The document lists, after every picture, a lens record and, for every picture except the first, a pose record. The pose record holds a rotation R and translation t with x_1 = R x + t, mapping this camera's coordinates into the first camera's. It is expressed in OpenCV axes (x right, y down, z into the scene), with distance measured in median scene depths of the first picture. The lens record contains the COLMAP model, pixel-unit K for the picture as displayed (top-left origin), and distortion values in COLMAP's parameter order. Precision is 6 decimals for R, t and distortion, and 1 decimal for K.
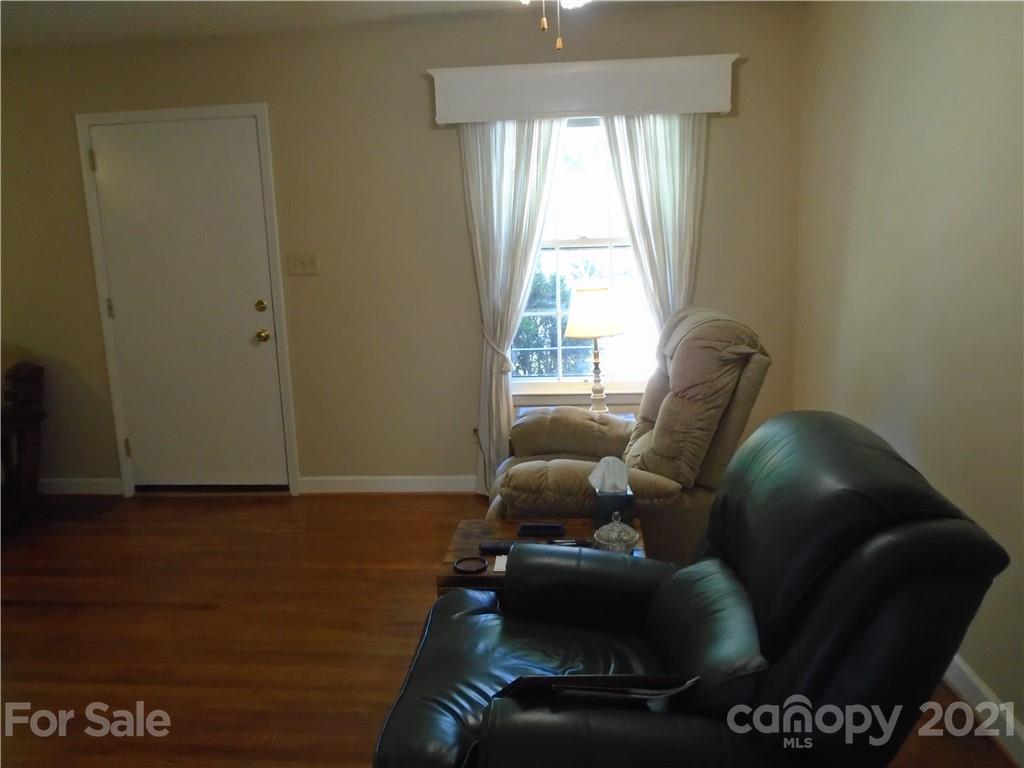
lens RADIAL K [[772.6, 0, 507.3], [0, 772.6, 375.2], [0, 0, 1]] dist [-0.013344, 0.001374]
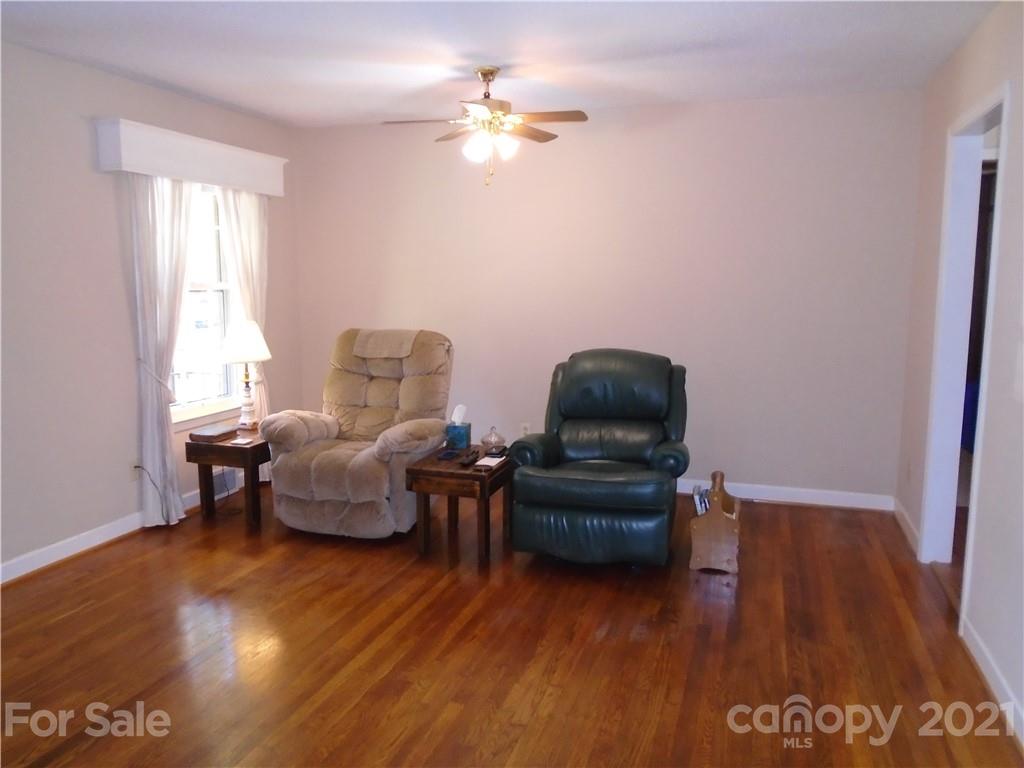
lens RADIAL K [[768.8, 0, 490.8], [0, 768.8, 372.9], [0, 0, 1]] dist [-0.006122, -0.001297]
pose [[0.257438, -0.086358, 0.962428, -0.960410], [0.170858, 0.984373, 0.042625, -0.015895], [-0.951069, 0.153466, 0.268170, 0.285017]]
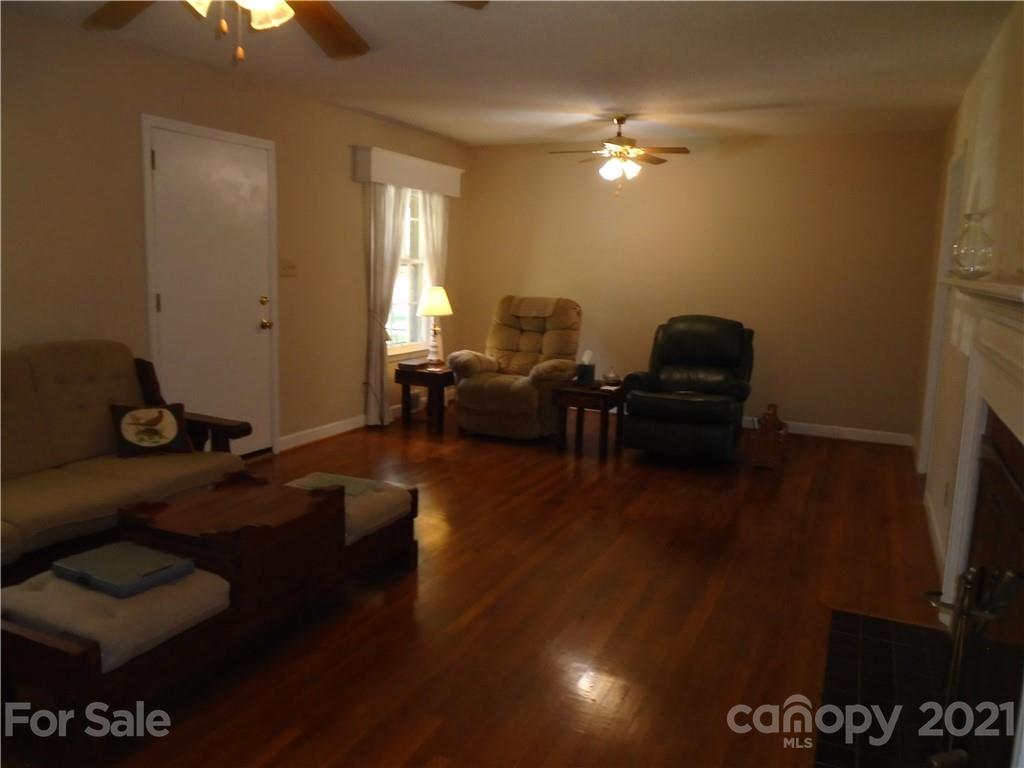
lens RADIAL K [[772.6, 0, 507.3], [0, 772.6, 375.2], [0, 0, 1]] dist [-0.013344, 0.001374]
pose [[0.351177, -0.089173, 0.932053, -1.444644], [0.134387, 0.989948, 0.044078, 0.029163], [-0.926615, 0.109776, 0.359631, 0.223937]]
